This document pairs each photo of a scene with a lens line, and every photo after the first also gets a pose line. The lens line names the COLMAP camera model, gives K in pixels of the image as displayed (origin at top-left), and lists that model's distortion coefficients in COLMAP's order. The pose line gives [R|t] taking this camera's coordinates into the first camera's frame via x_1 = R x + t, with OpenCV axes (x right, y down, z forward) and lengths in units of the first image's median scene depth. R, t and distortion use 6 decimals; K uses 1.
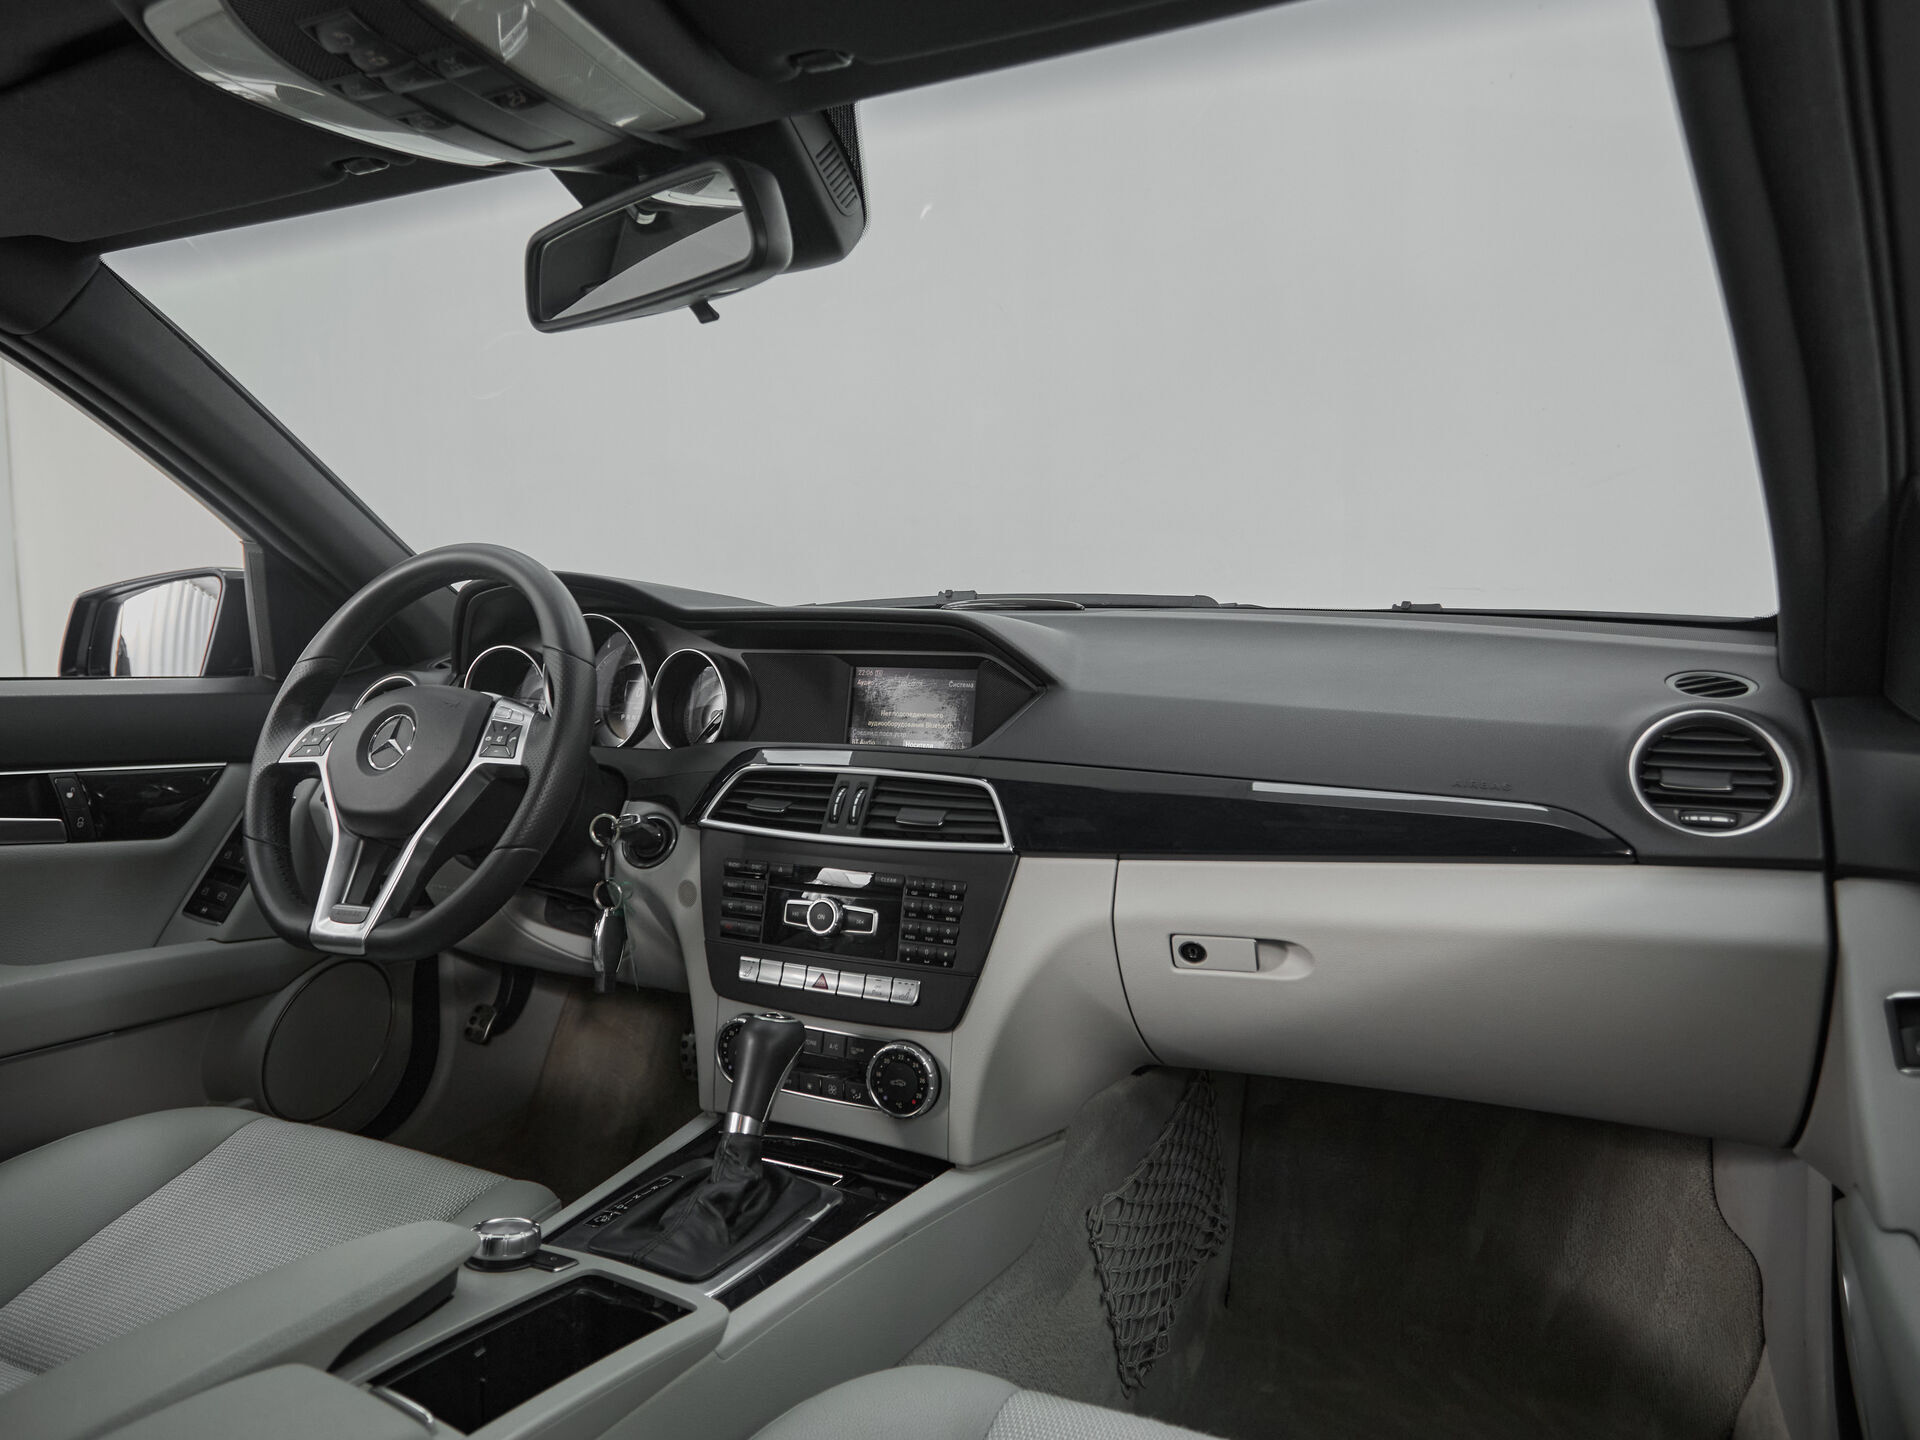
lens RADIAL K [[1215.3, 0, 949.1], [0, 1215.3, 671.6], [0, 0, 1]] dist [0.000233, -0.000439]
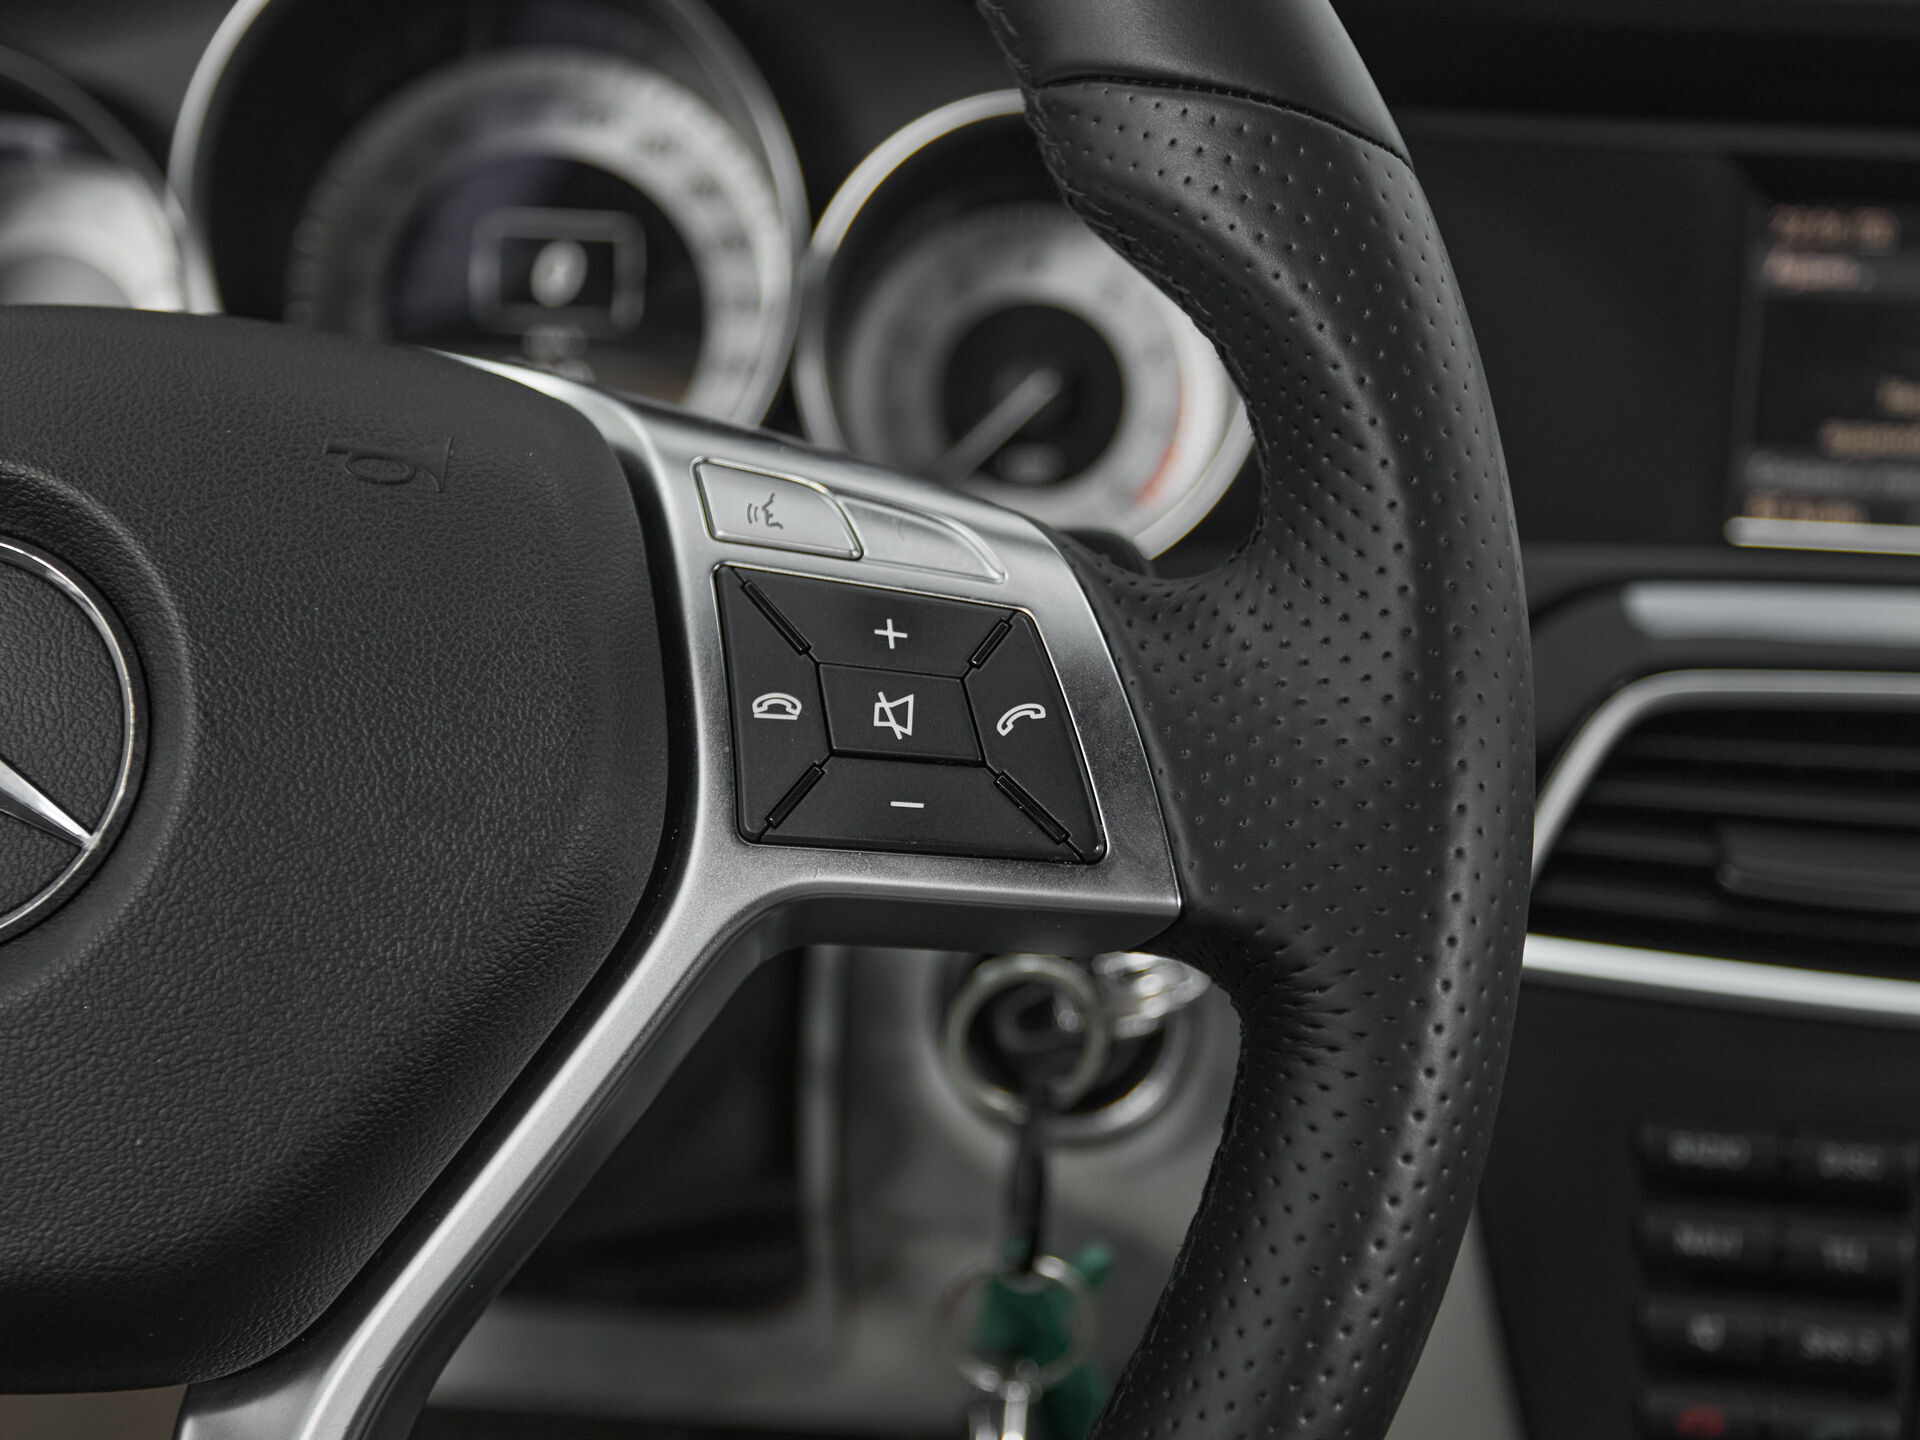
lens RADIAL K [[2176.6, 0, 960.0], [0, 2176.6, 720.0], [0, 0, 1]] dist [-0.024454, -0.009306]
pose [[0.917616, -0.078134, 0.389712, -0.462789], [-0.025375, 0.966972, 0.253618, -0.010830], [-0.396657, -0.242612, 0.885326, 0.758449]]
